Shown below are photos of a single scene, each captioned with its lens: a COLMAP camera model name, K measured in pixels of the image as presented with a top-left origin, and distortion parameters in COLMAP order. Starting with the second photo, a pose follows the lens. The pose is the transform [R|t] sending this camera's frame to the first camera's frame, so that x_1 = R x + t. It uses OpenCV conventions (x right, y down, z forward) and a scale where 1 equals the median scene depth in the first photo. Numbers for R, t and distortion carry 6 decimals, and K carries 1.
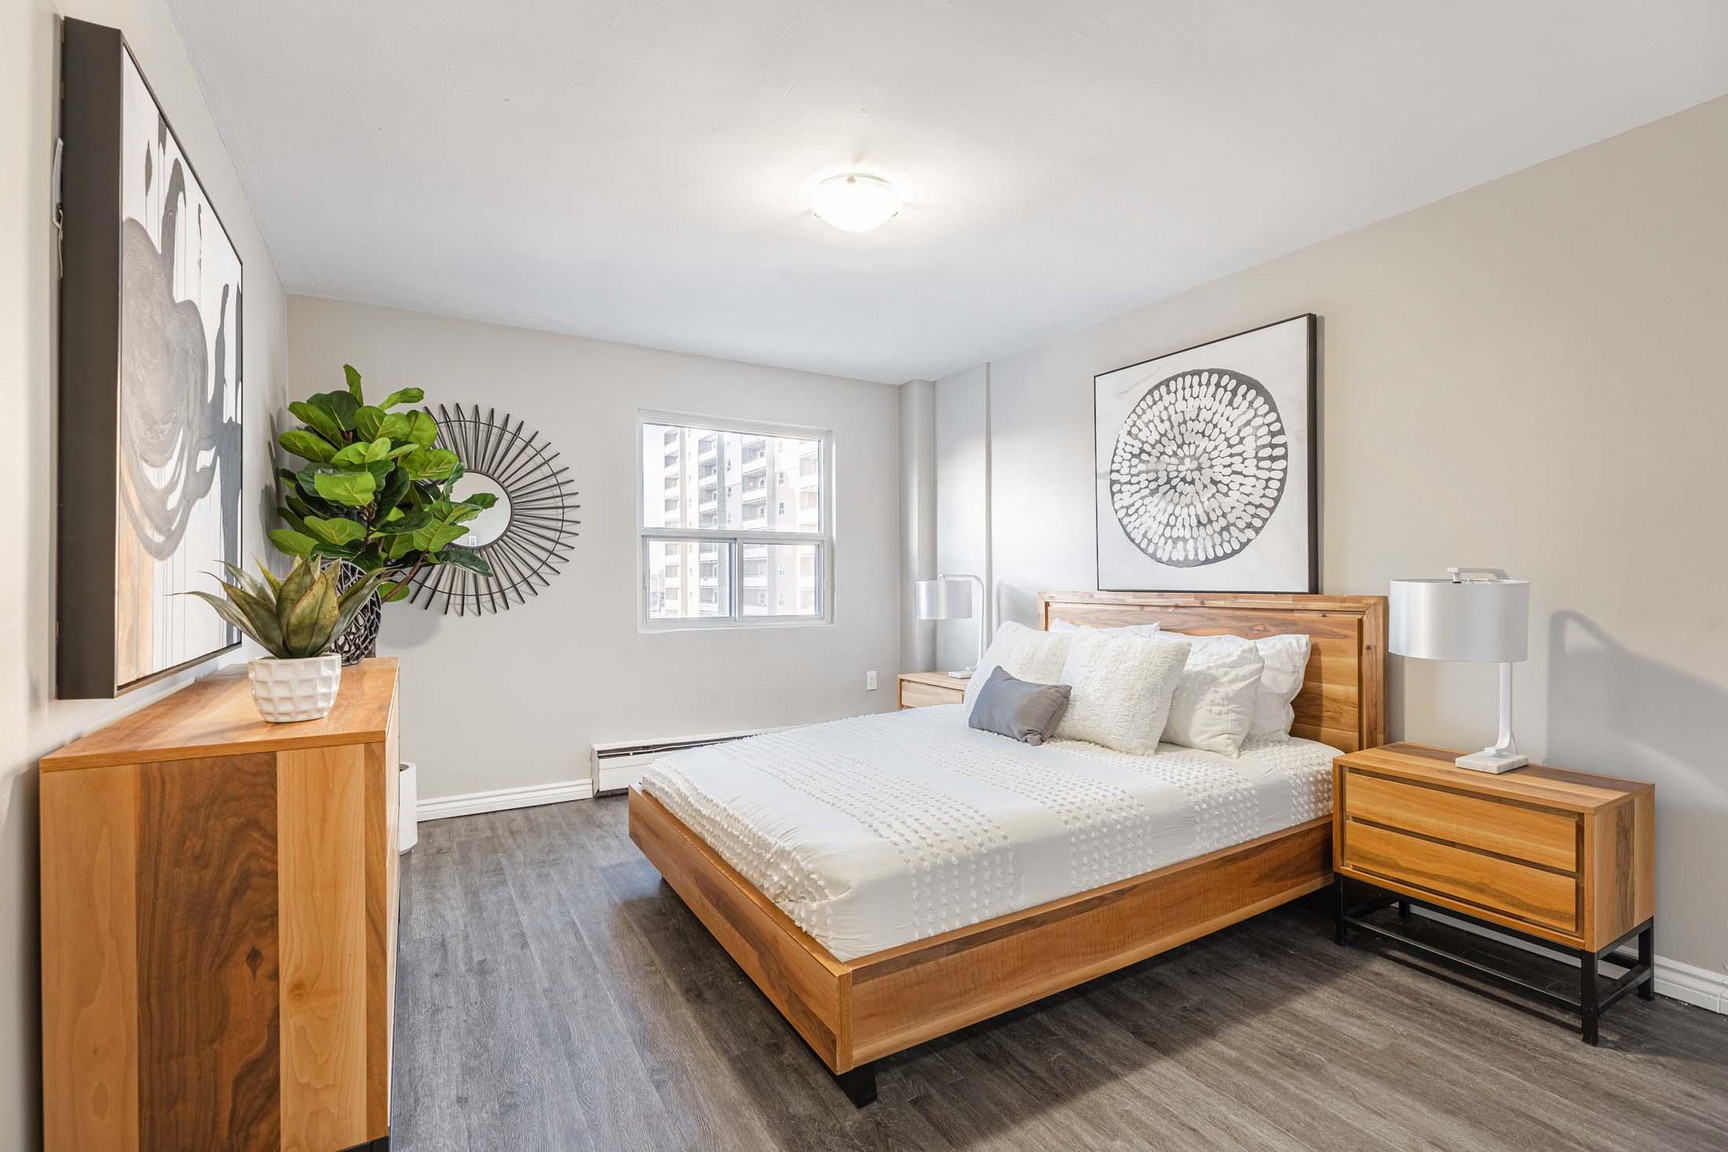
lens RADIAL K [[765.6, 0, 853.8], [0, 765.6, 578.9], [0, 0, 1]] dist [-0.001605, -0.000049]
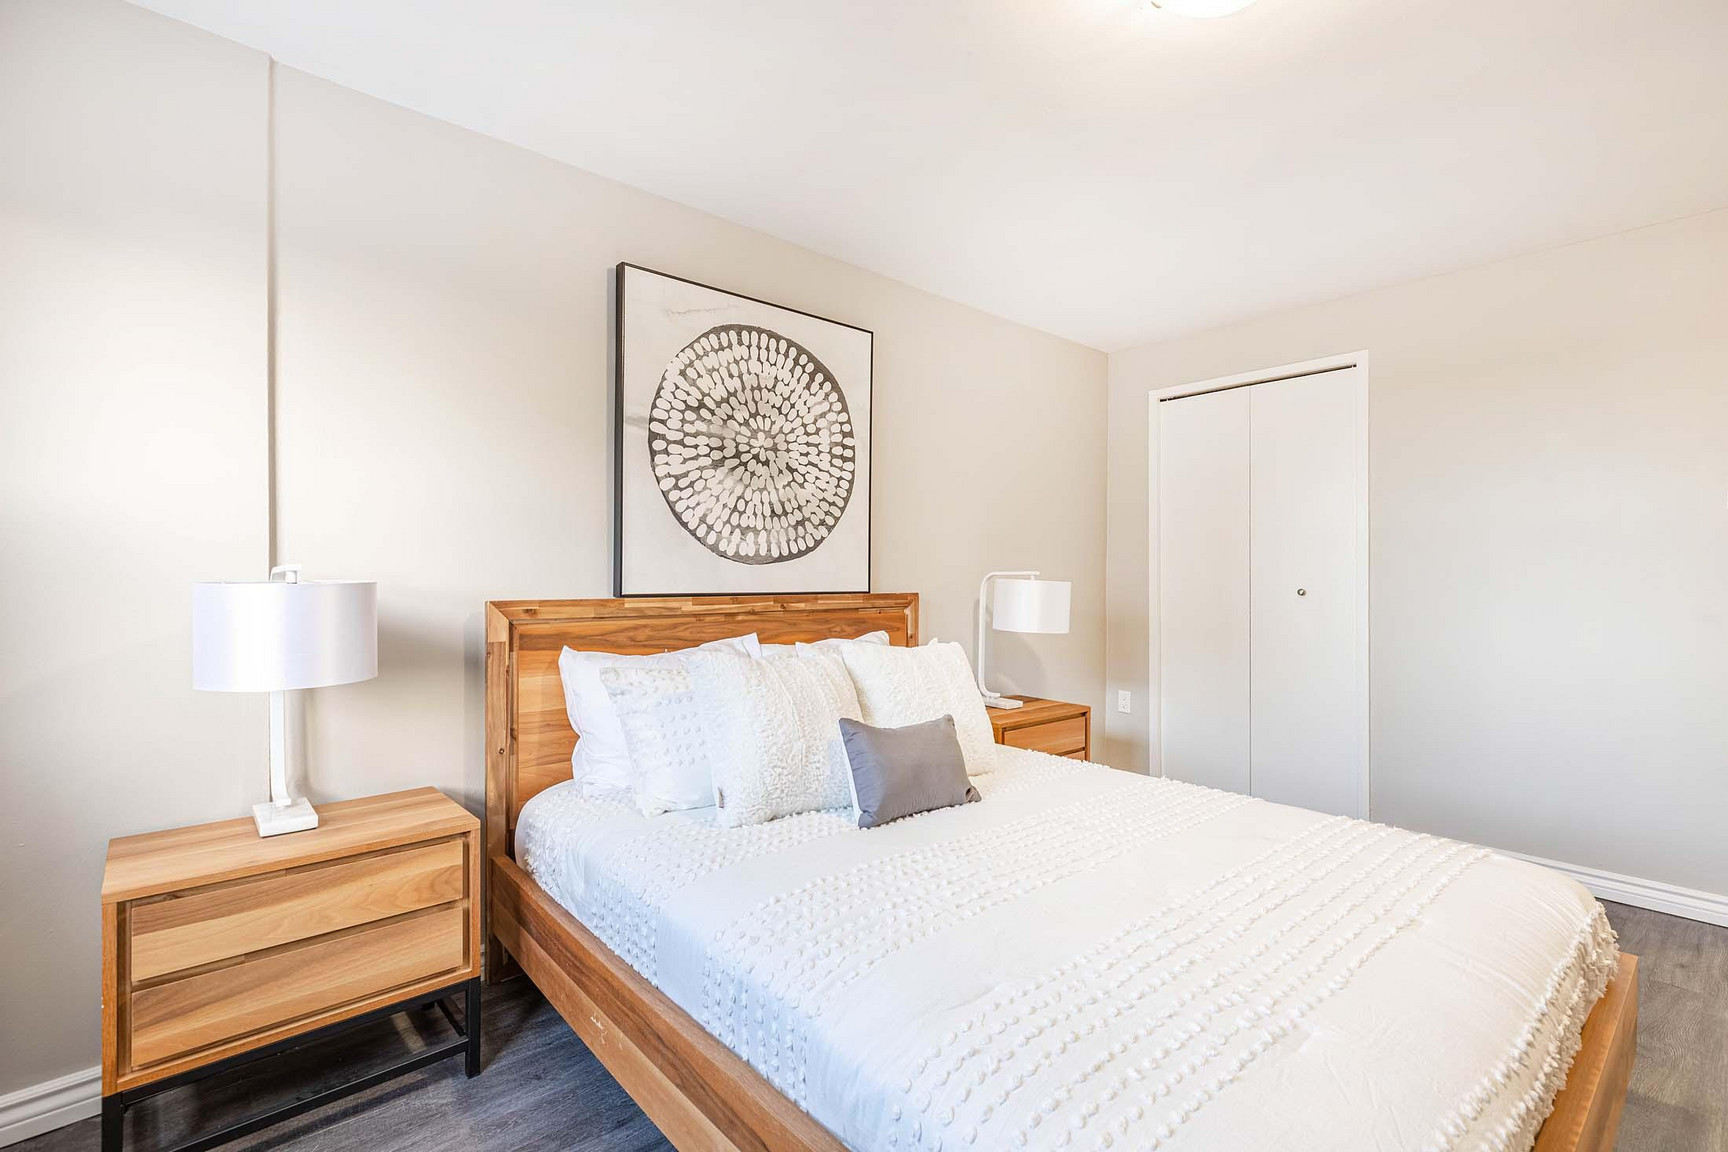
lens RADIAL K [[765.6, 0, 853.8], [0, 765.6, 578.9], [0, 0, 1]] dist [-0.001605, -0.000049]
pose [[-0.173609, 0.004760, 0.984803, -0.402341], [0.002429, 0.999987, -0.004405, 0.004242], [-0.984812, 0.001628, -0.173619, 1.059901]]
